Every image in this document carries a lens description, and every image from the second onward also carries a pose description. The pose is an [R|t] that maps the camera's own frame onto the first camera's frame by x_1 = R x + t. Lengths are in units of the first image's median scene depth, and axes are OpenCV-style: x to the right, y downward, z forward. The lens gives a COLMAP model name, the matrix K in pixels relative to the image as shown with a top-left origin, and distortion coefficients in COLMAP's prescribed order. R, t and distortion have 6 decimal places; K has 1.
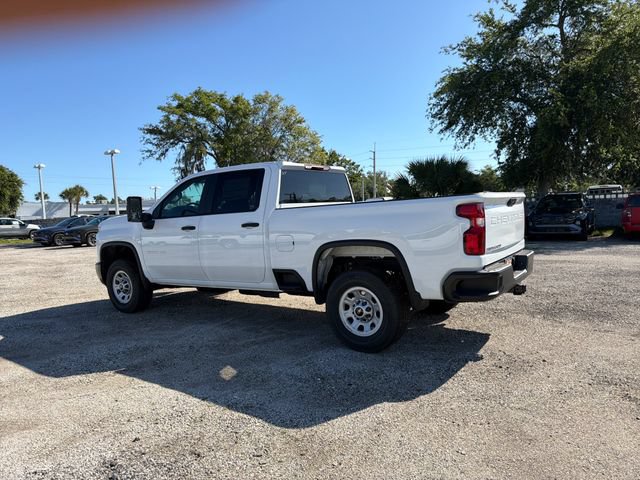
lens RADIAL K [[452.5, 0, 316.3], [0, 452.5, 243.6], [0, 0, 1]] dist [0.056040, -0.070859]
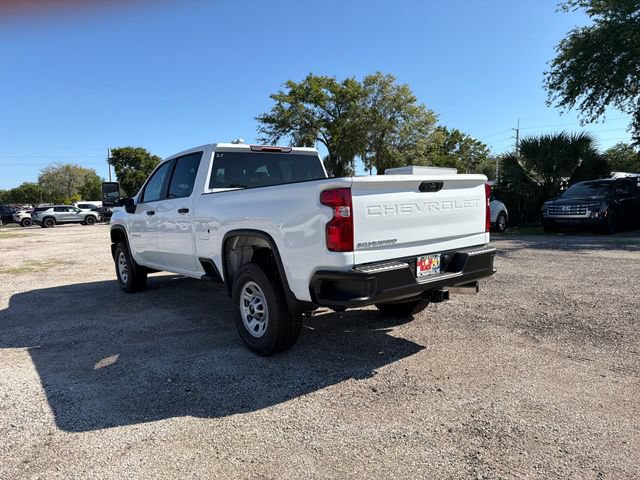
lens RADIAL K [[452.5, 0, 316.8], [0, 452.5, 245.9], [0, 0, 1]] dist [0.056040, -0.070859]
pose [[0.956685, 0.033979, -0.289136, 0.100248], [-0.023054, 0.998889, 0.041109, -0.003279], [0.290212, -0.032663, 0.956405, 0.038620]]
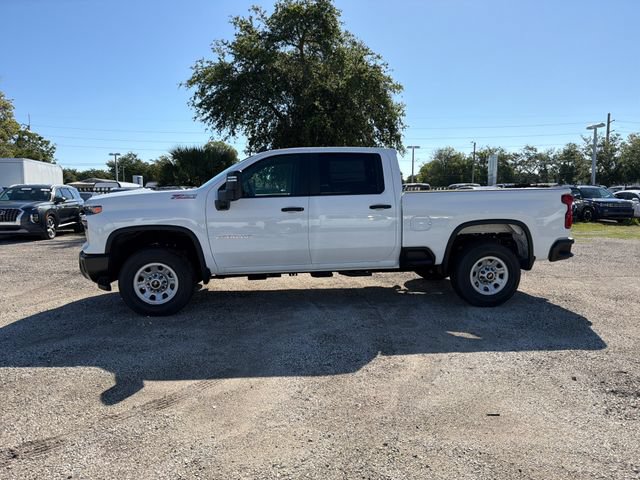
lens RADIAL K [[452.5, 0, 318.1], [0, 452.5, 241.6], [0, 0, 1]] dist [0.056040, -0.070859]
pose [[0.747444, -0.028345, 0.663720, -0.237129], [0.017491, 0.999583, 0.022991, 0.003290], [-0.664095, -0.005576, 0.747628, 0.075780]]
